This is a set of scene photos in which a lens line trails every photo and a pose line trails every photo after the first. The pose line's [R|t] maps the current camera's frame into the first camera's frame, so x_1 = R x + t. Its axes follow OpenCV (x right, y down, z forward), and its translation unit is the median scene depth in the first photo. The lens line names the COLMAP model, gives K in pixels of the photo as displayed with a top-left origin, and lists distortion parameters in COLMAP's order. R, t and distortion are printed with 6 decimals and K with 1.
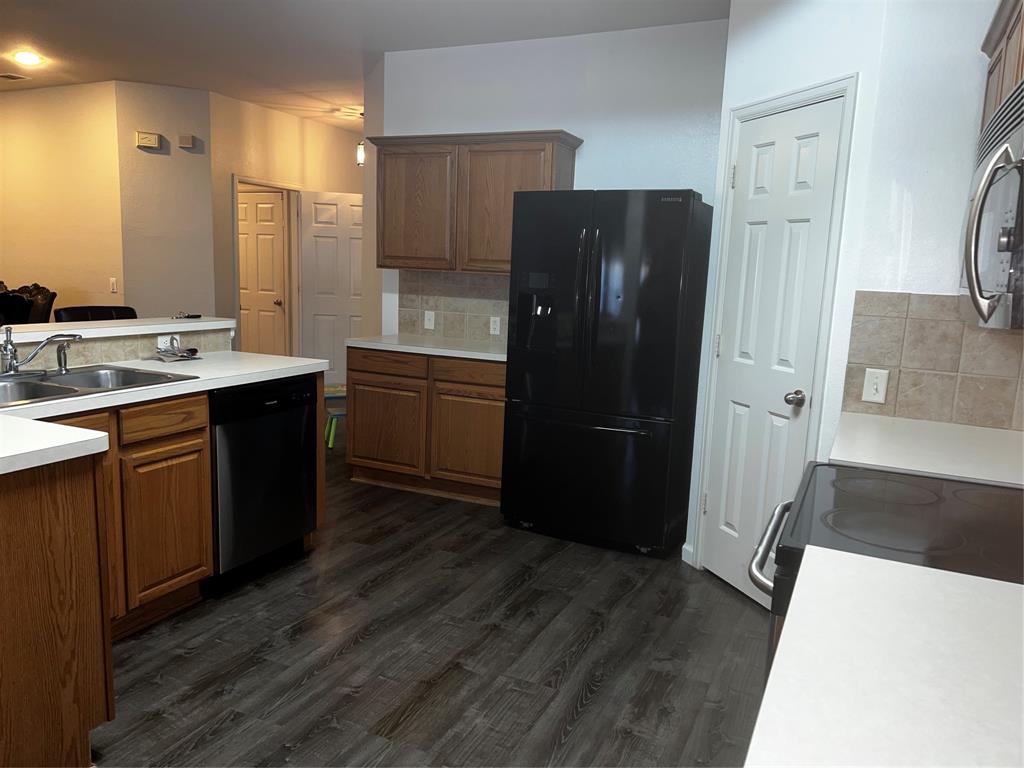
lens RADIAL K [[772.4, 0, 512.0], [0, 772.4, 384.0], [0, 0, 1]] dist [0.172373, -0.383726]
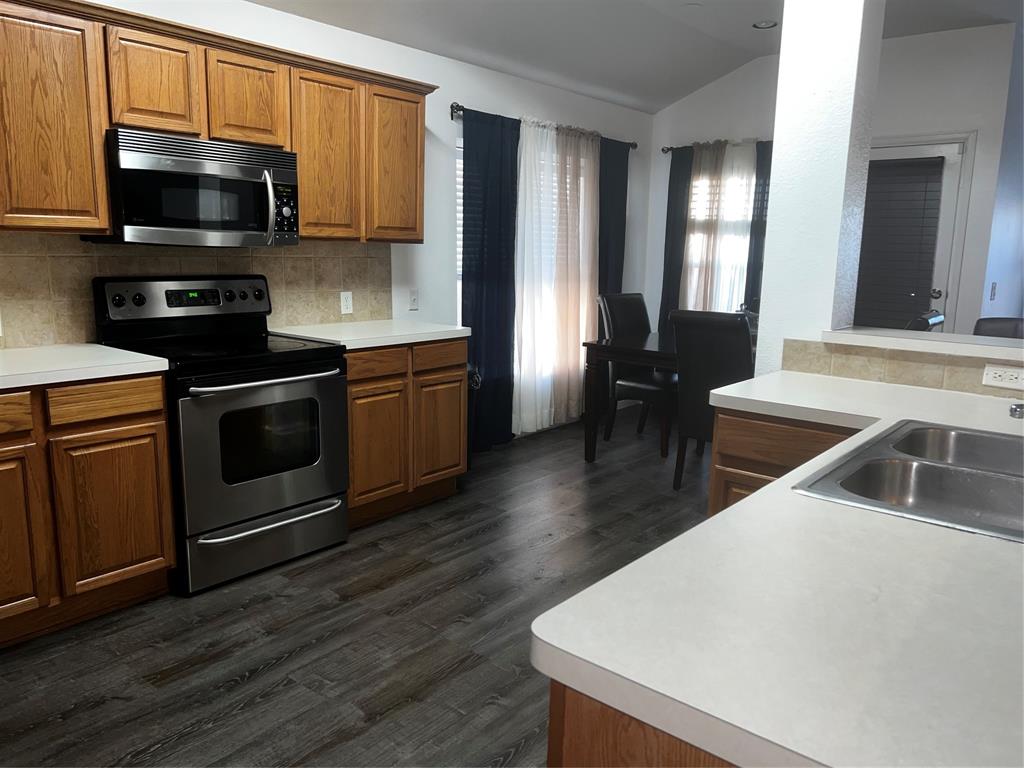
lens RADIAL K [[773.7, 0, 512.0], [0, 773.7, 384.0], [0, 0, 1]] dist [0.077956, -0.093267]
pose [[-0.966321, -0.105202, 0.234854, -0.374531], [-0.022898, 0.944151, 0.328716, -0.248002], [-0.256320, 0.312267, -0.914762, 1.625265]]
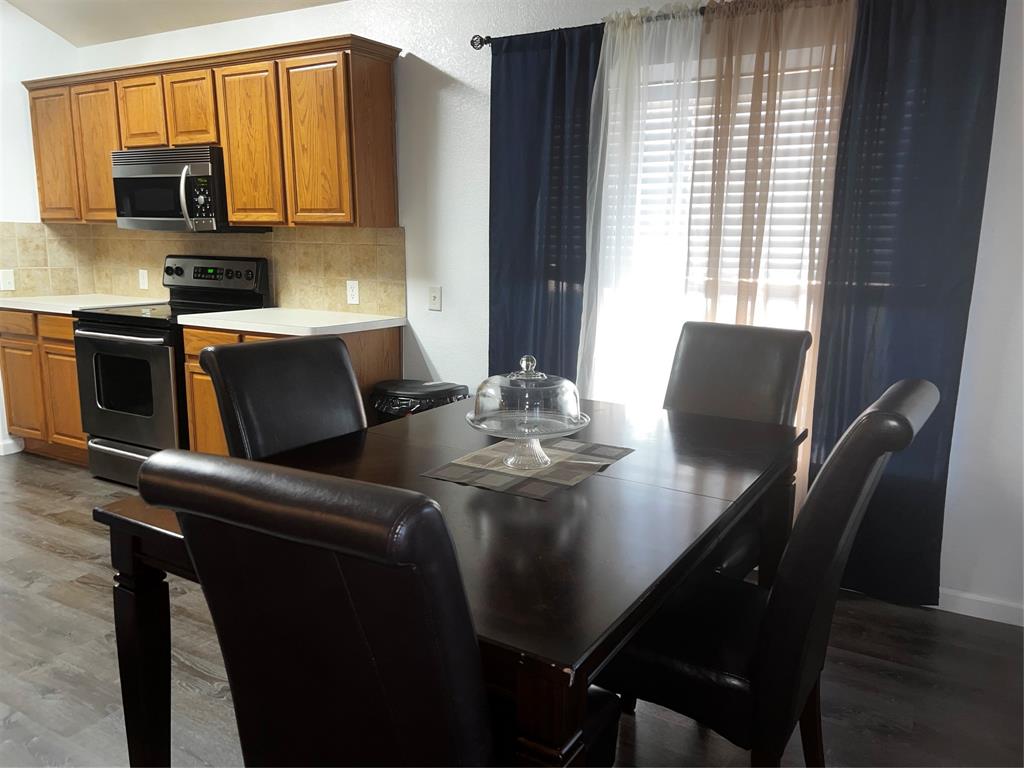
lens RADIAL K [[773.7, 0, 512.0], [0, 773.7, 384.0], [0, 0, 1]] dist [0.077956, -0.093267]
pose [[0.082535, -0.223281, 0.971254, -1.121848], [0.141462, 0.967335, 0.210359, 0.016585], [-0.986497, 0.120033, 0.111424, -0.199373]]
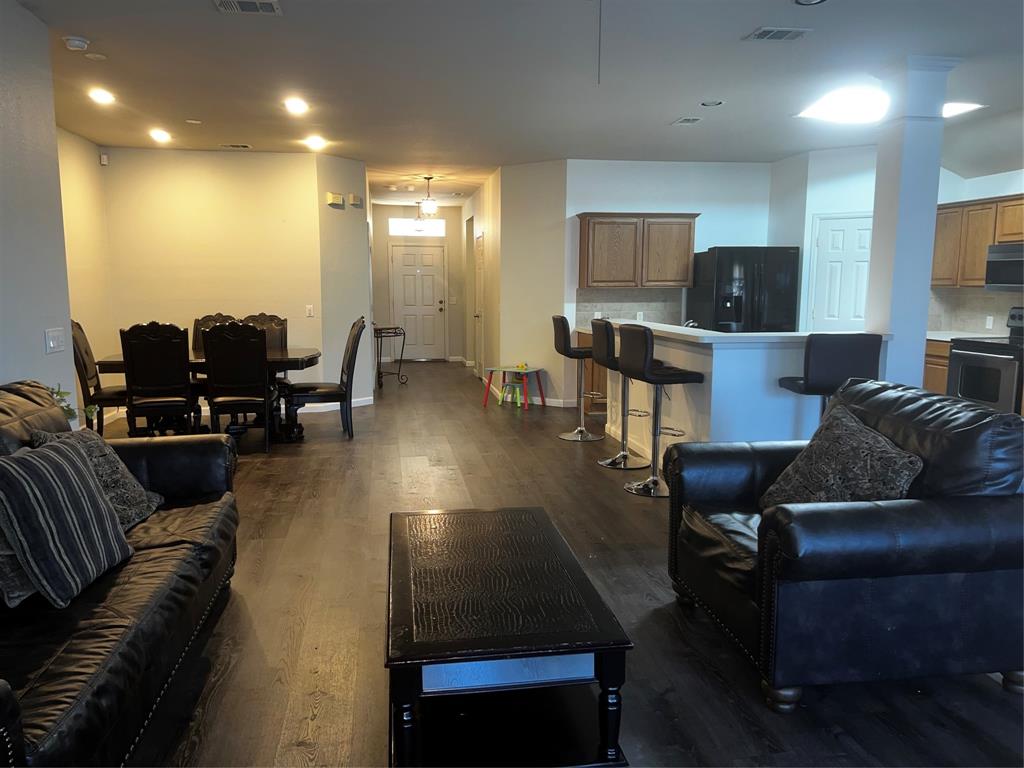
lens RADIAL K [[773.7, 0, 512.0], [0, 773.7, 384.0], [0, 0, 1]] dist [0.077956, -0.093267]
pose [[0.824269, -0.110751, 0.555261, -2.334033], [0.115637, 0.992941, 0.026389, -0.009267], [-0.554264, 0.042457, 0.831258, -0.555138]]
